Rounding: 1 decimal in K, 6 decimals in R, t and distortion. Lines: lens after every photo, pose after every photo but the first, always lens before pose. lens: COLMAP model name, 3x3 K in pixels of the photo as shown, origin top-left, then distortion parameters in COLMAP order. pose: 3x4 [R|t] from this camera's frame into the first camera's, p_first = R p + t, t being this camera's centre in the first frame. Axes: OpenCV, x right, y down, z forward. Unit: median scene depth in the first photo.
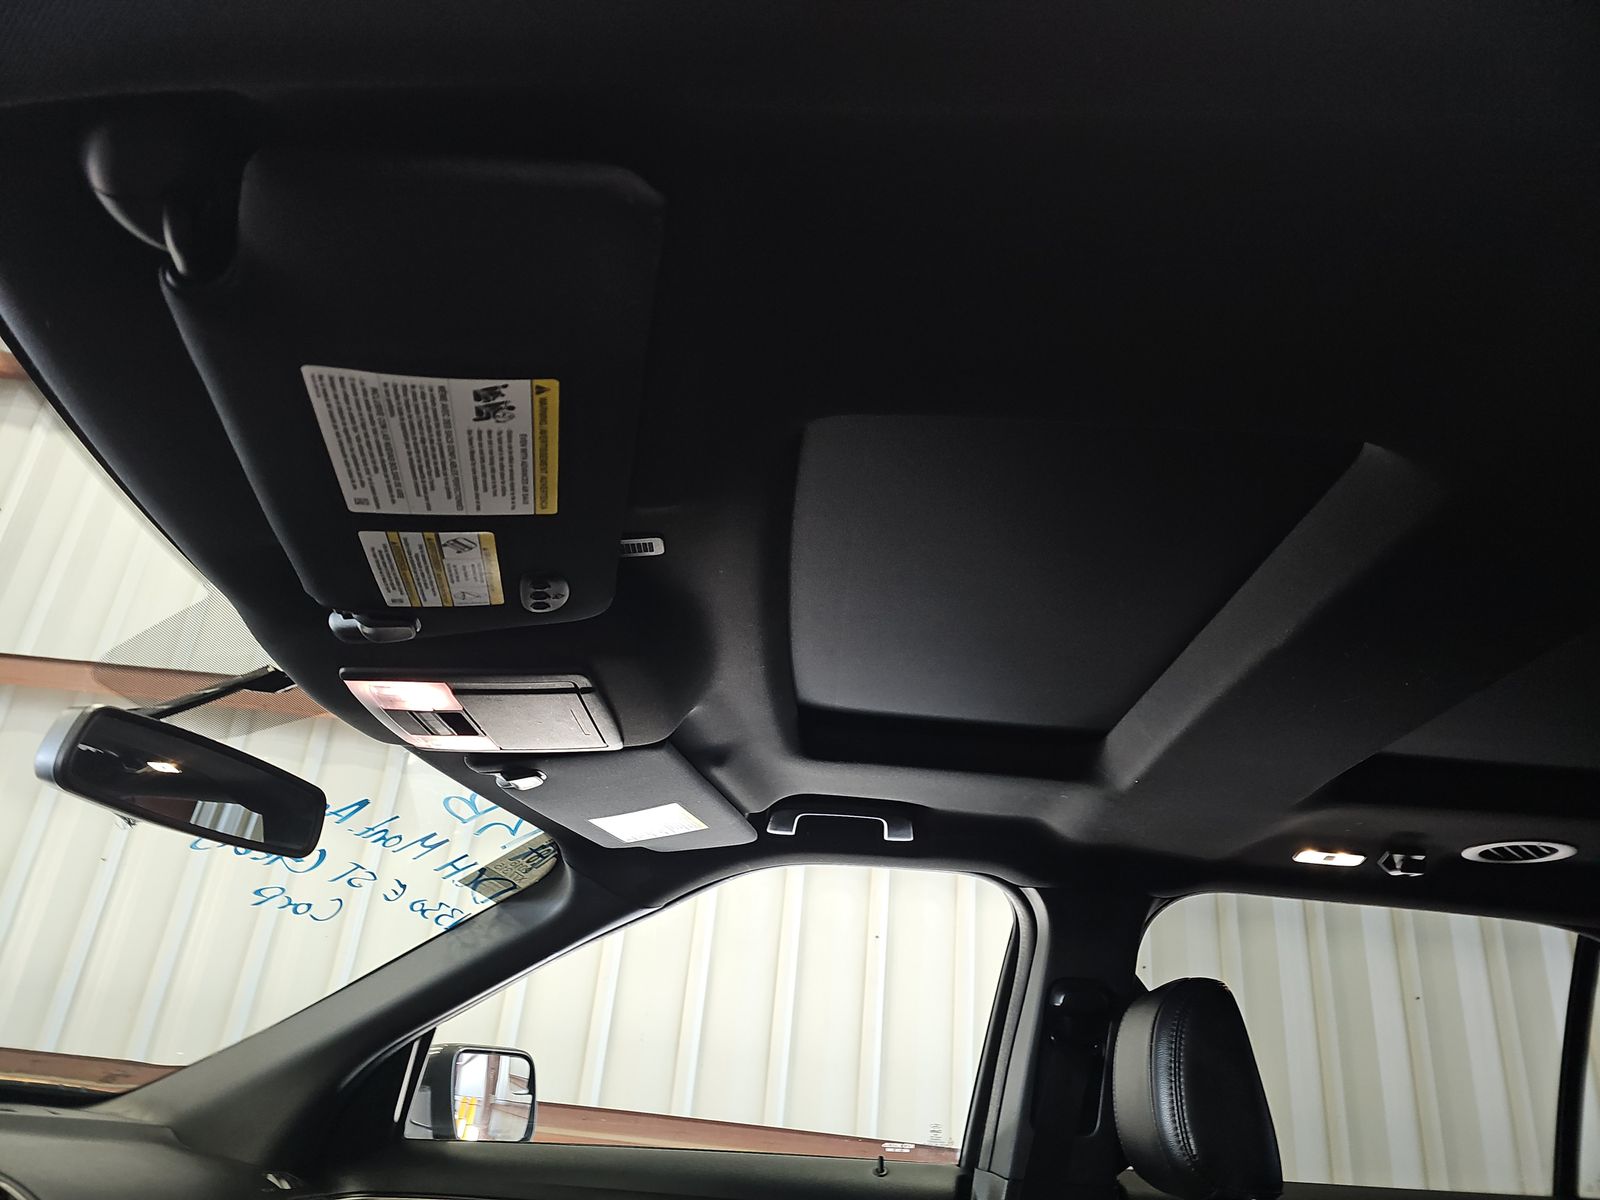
lens RADIAL K [[1112.9, 0, 778.1], [0, 1112.9, 600.9], [0, 0, 1]] dist [0.085049, -0.098019]
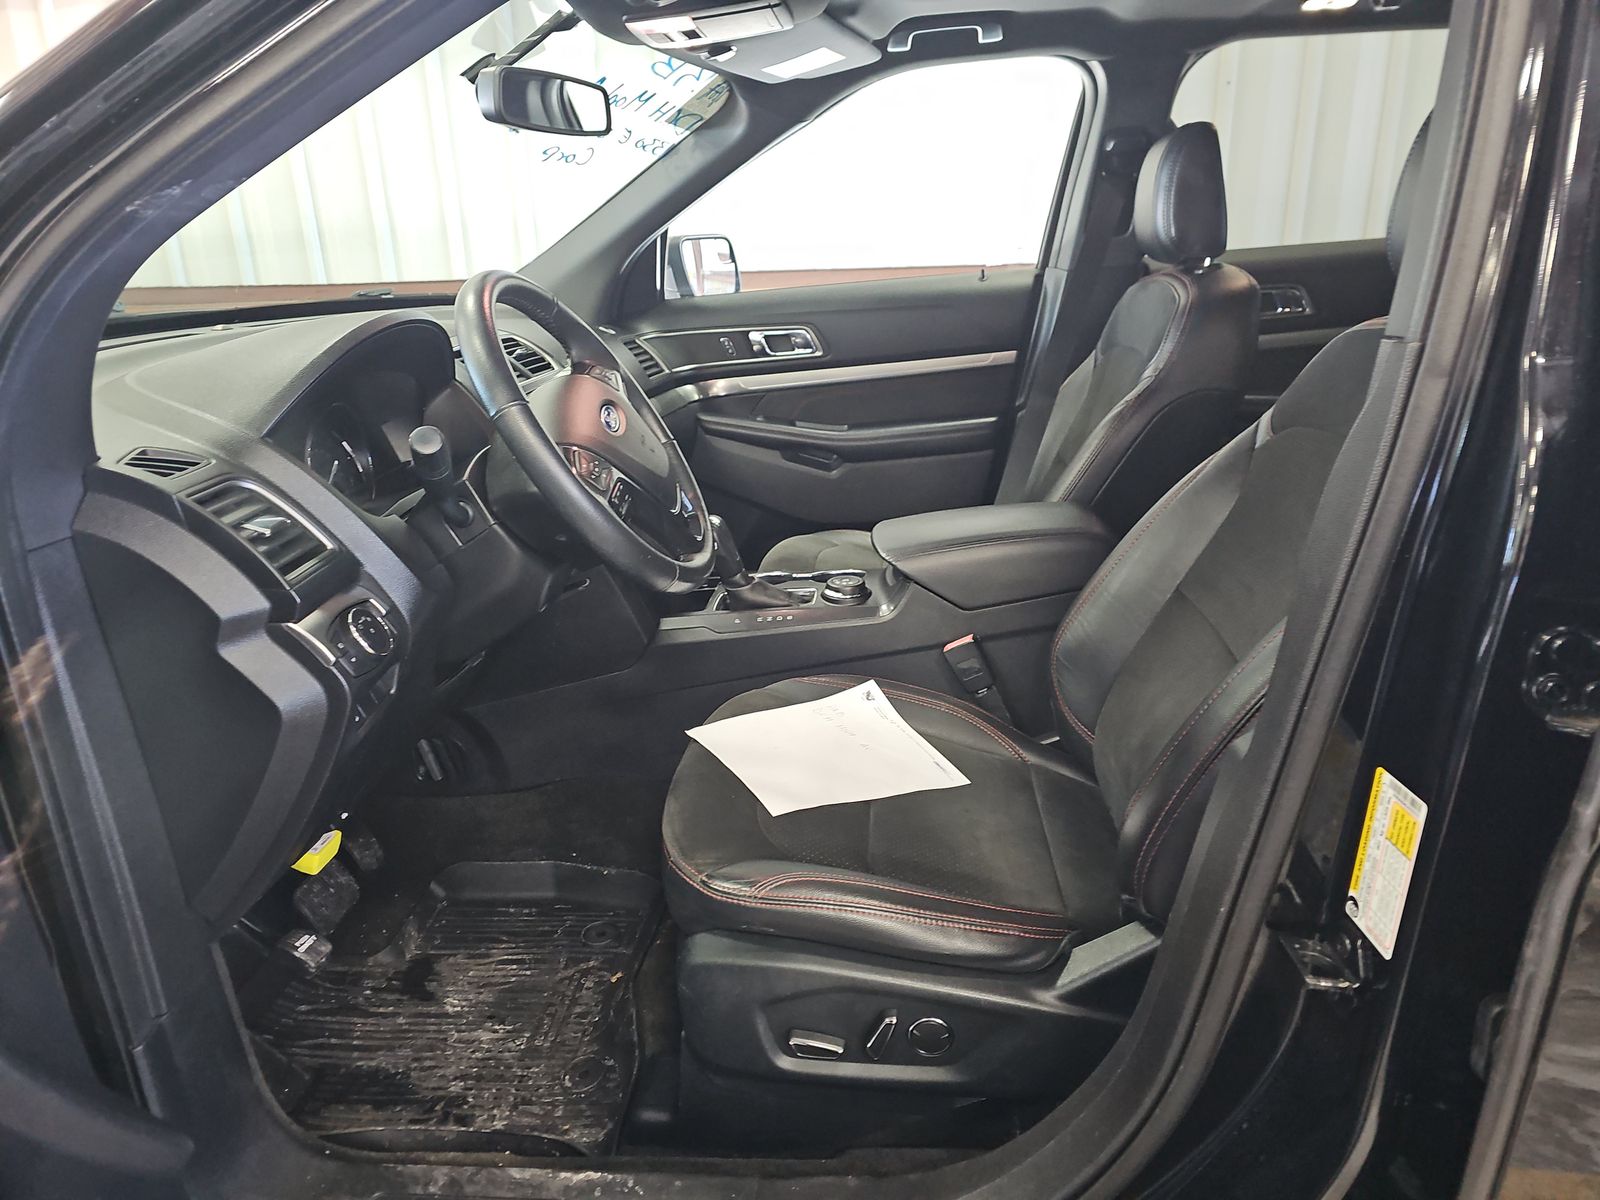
lens RADIAL K [[1112.9, 0, 778.1], [0, 1112.9, 600.9], [0, 0, 1]] dist [0.085049, -0.098019]
pose [[0.987563, -0.091778, -0.127654, -0.026787], [0.153059, 0.746831, 0.647160, -0.184592], [0.035941, -0.658650, 0.751591, -0.417218]]
